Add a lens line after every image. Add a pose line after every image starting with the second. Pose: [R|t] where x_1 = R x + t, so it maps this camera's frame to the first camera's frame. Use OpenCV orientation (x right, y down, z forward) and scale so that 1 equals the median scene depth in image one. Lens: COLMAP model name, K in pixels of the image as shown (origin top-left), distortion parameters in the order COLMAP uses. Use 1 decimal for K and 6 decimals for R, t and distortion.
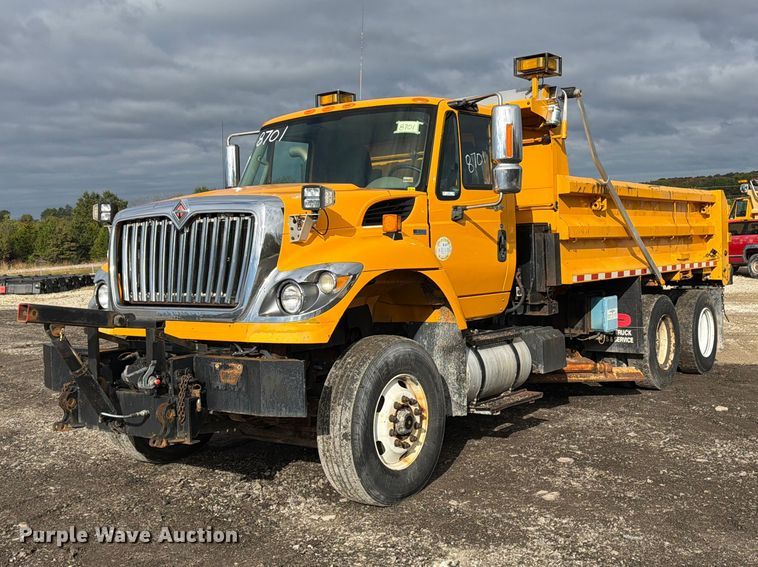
lens RADIAL K [[836.6, 0, 379.0], [0, 836.6, 283.5], [0, 0, 1]] dist [0.174459, -0.382369]
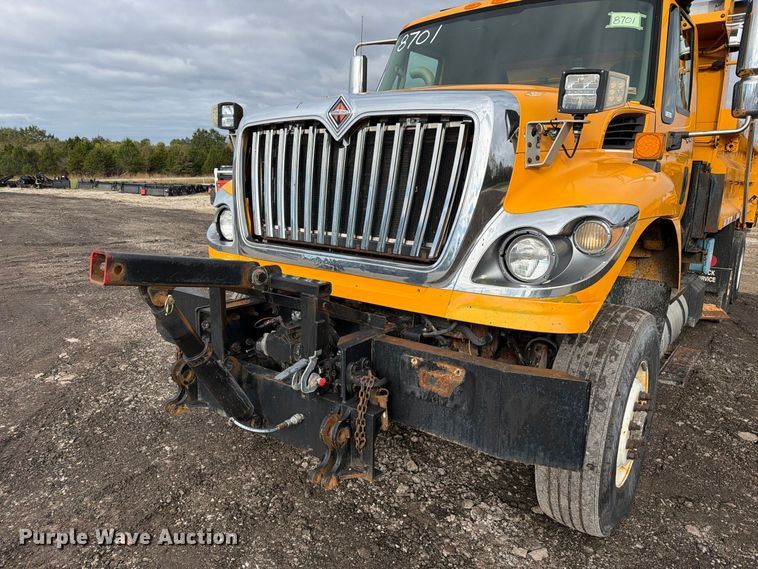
lens RADIAL K [[516.7, 0, 391.7], [0, 516.7, 295.2], [0, 0, 1]] dist [0.087611, -0.109383]
pose [[0.998457, 0.050247, 0.023640, -0.188678], [-0.053670, 0.982463, 0.178565, -0.017023], [-0.014253, -0.179559, 0.983644, 0.534248]]
